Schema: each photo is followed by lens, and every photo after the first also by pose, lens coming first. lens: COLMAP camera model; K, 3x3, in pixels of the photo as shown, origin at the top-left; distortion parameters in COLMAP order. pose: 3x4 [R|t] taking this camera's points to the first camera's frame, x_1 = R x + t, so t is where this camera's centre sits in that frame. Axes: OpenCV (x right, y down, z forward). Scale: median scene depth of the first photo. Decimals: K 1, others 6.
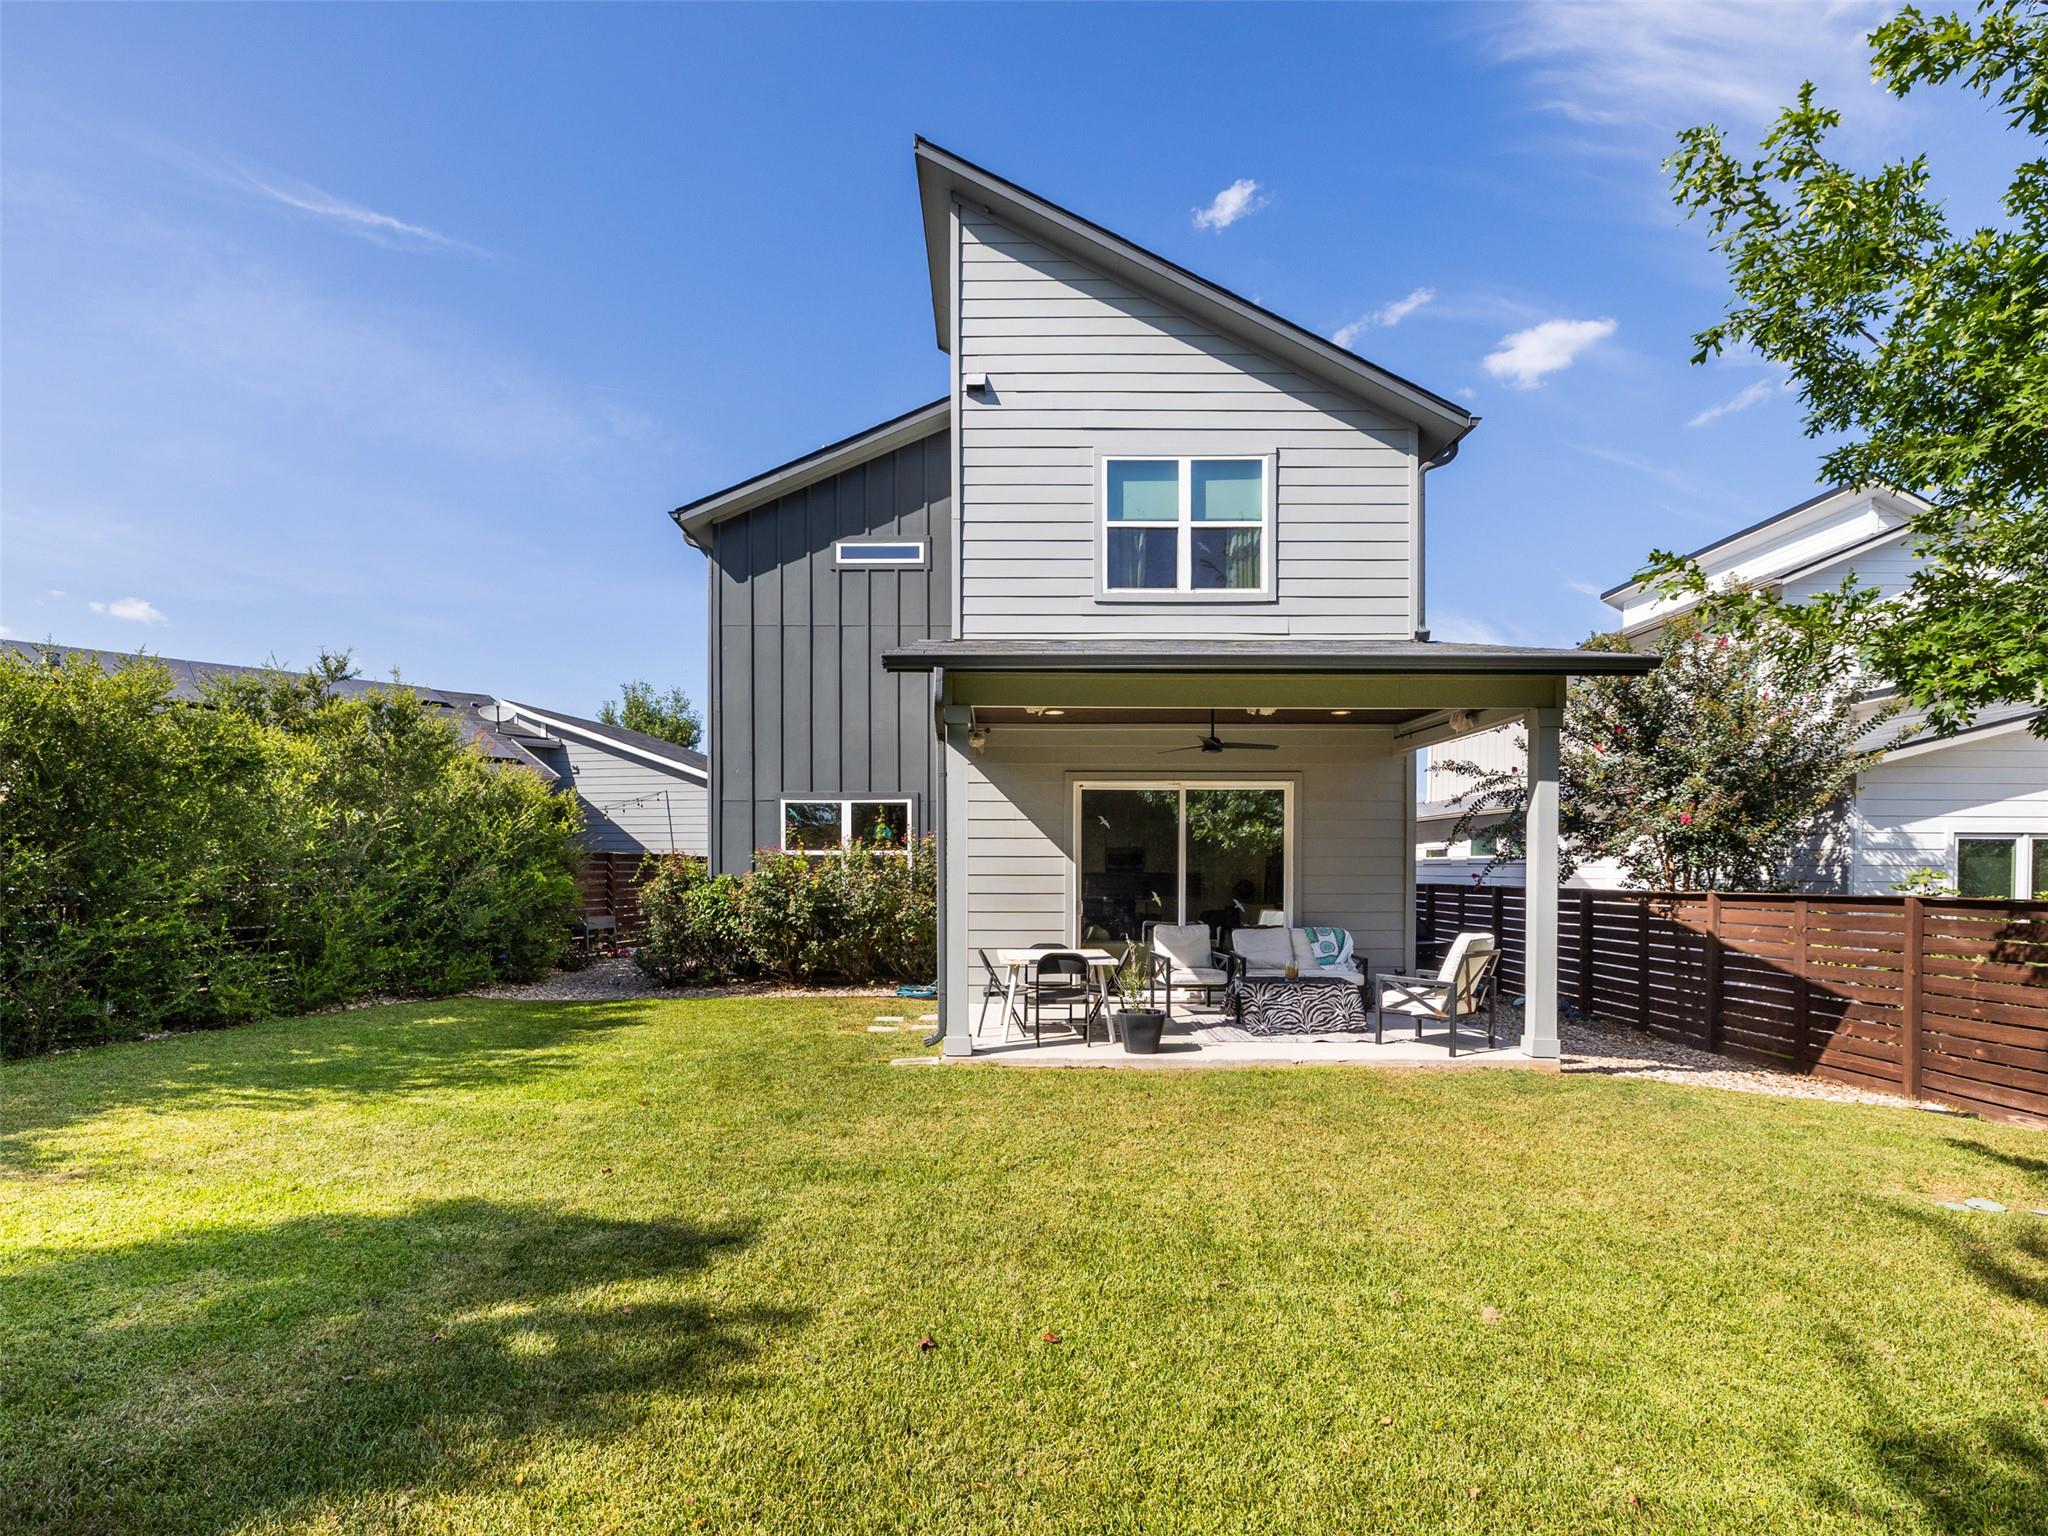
lens RADIAL K [[1017.1, 0, 983.9], [0, 1017.1, 894.8], [0, 0, 1]] dist [0.002525, 0.001320]
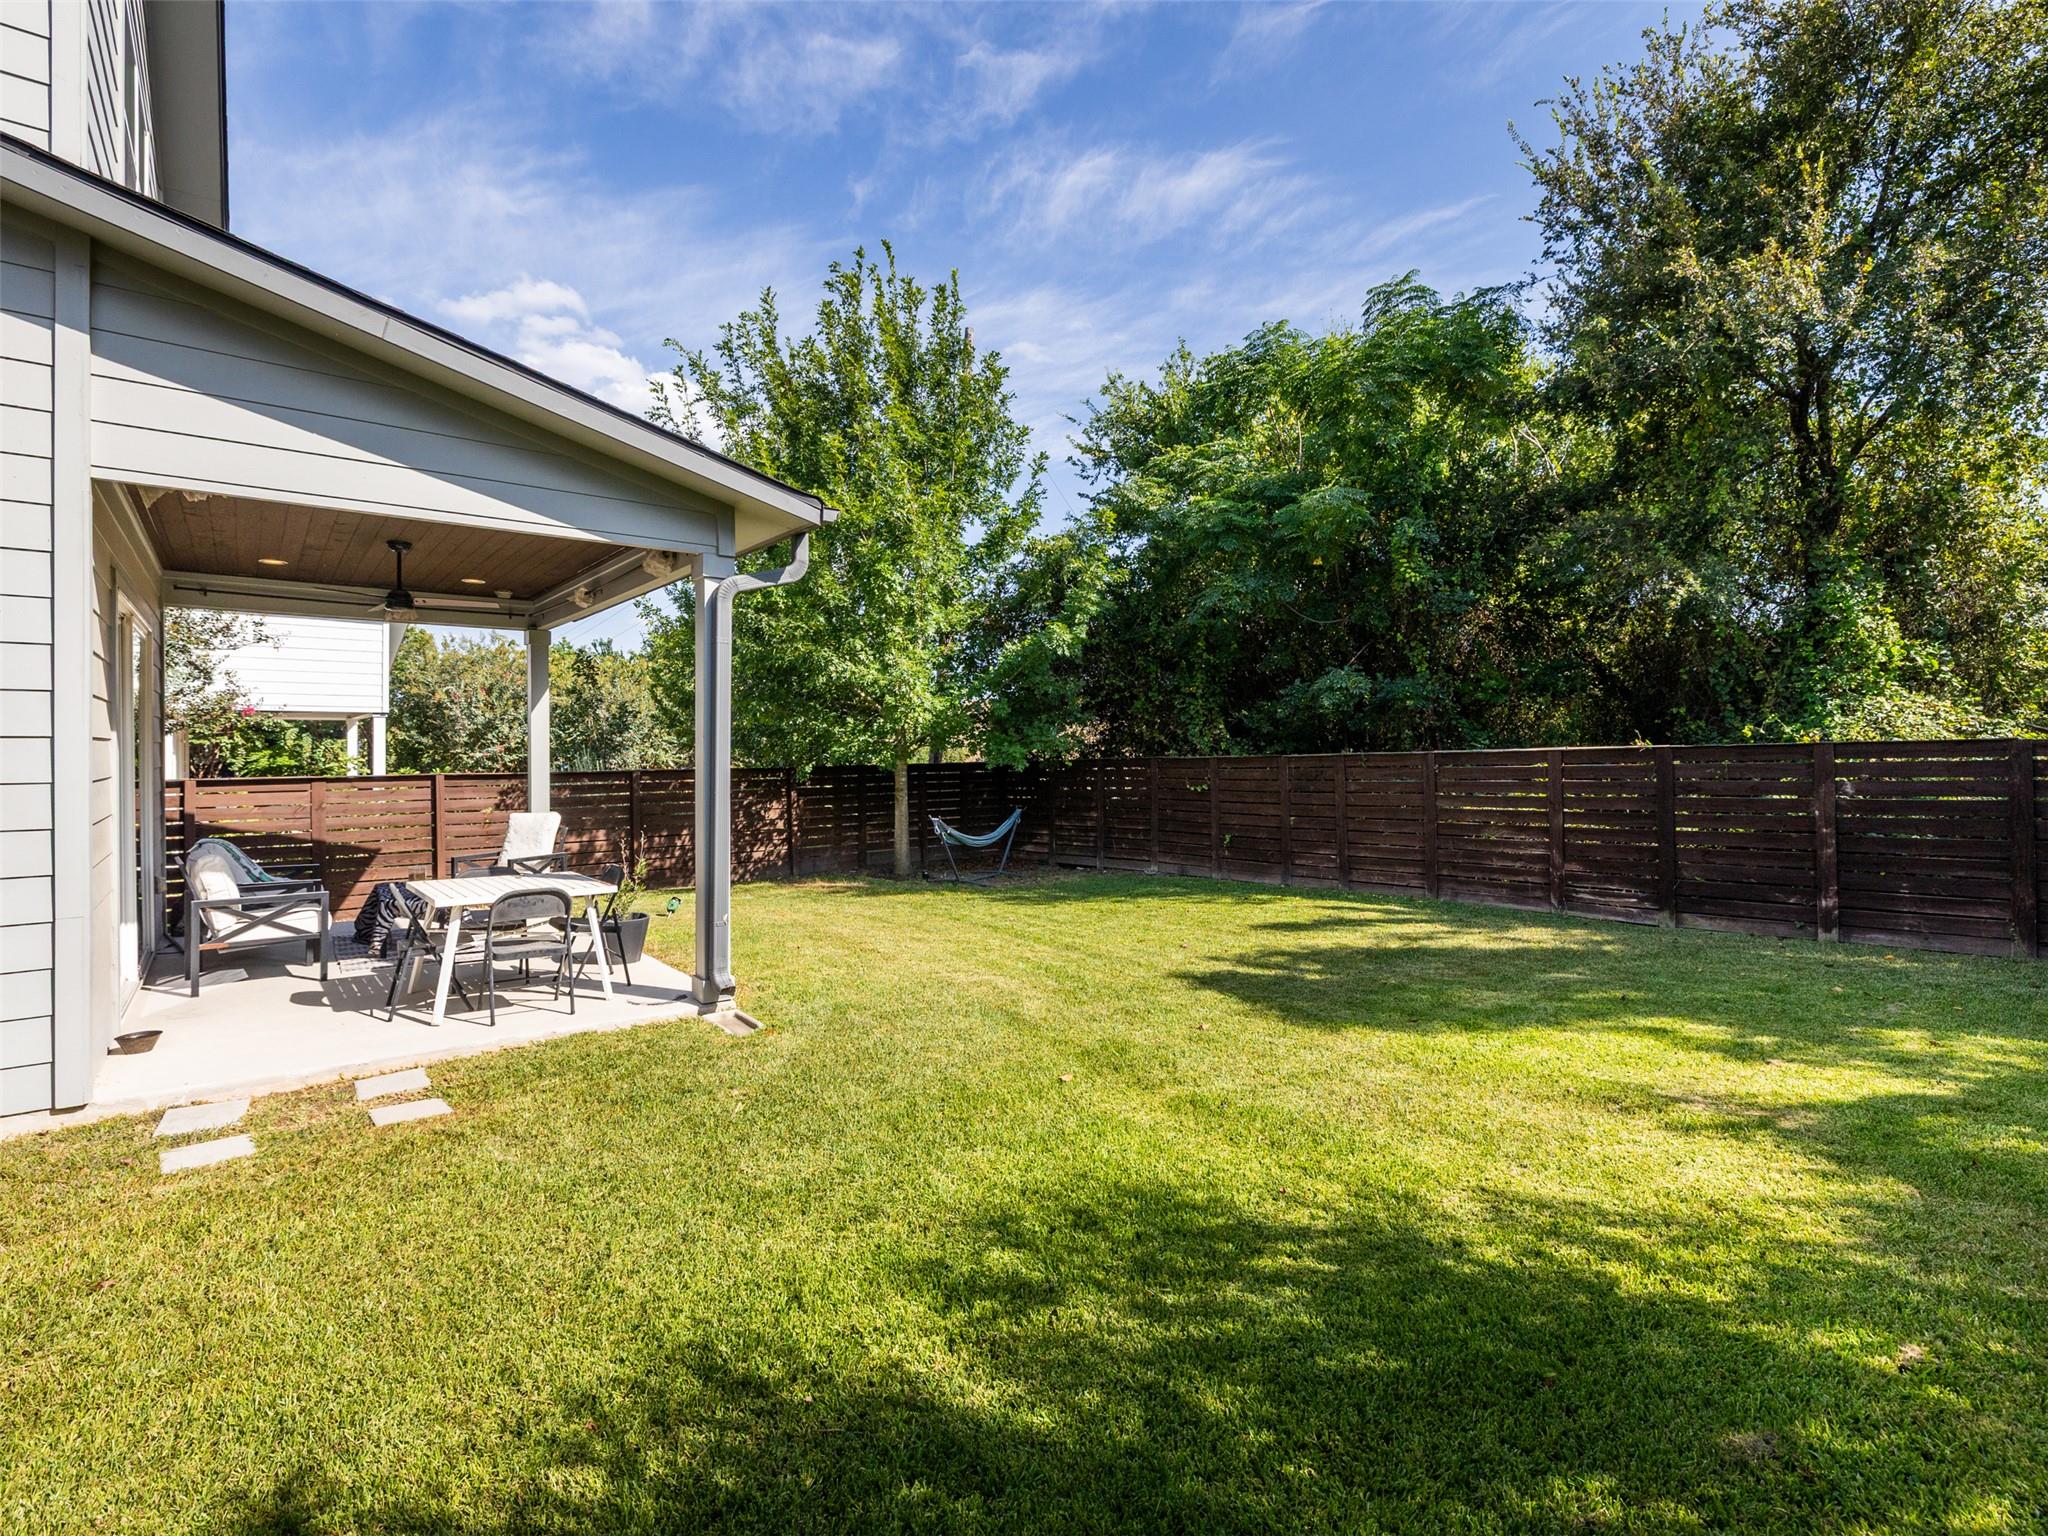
lens RADIAL K [[965.9, 0, 1024.0], [0, 965.9, 768.0], [0, 0, 1]] dist [-0.000178, 0.000011]
pose [[-0.621668, -0.024157, 0.782908, -0.569311], [0.011669, 0.999128, 0.040095, -0.036956], [-0.783194, 0.034062, -0.620844, 0.952404]]
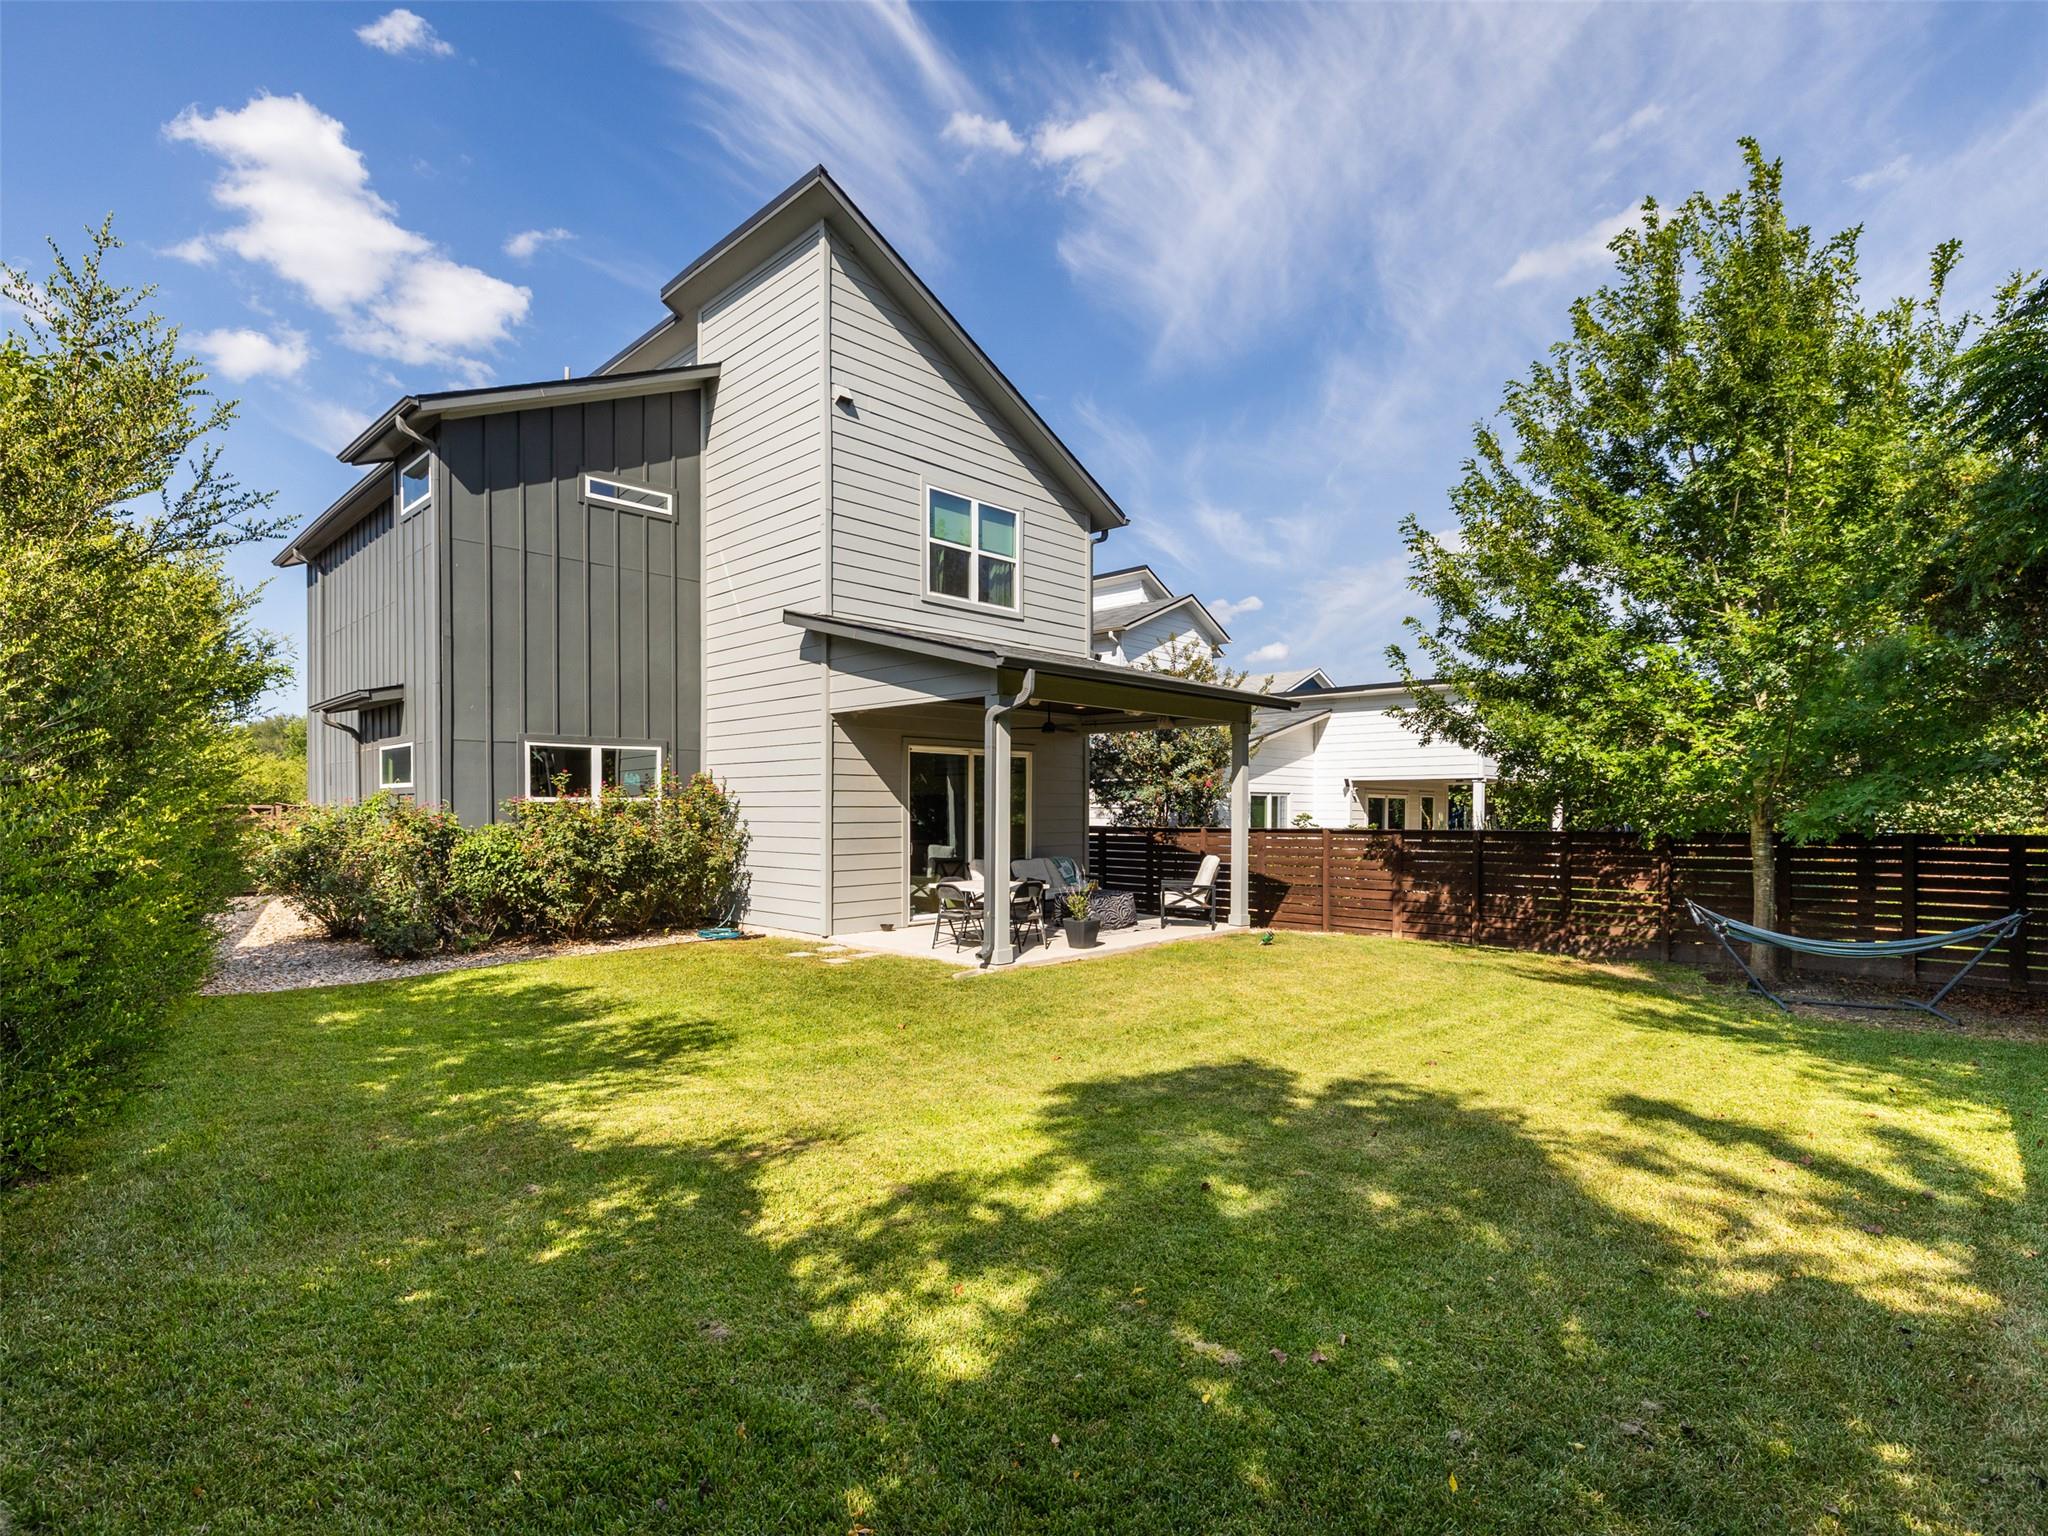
lens RADIAL K [[990.6, 0, 1024.4], [0, 990.6, 832.3], [0, 0, 1]] dist [-0.001794, -0.000666]
pose [[0.692719, -0.019638, 0.720940, -0.677717], [0.019128, 0.999778, 0.008854, -0.014697], [-0.720954, 0.007656, 0.692941, 0.080479]]
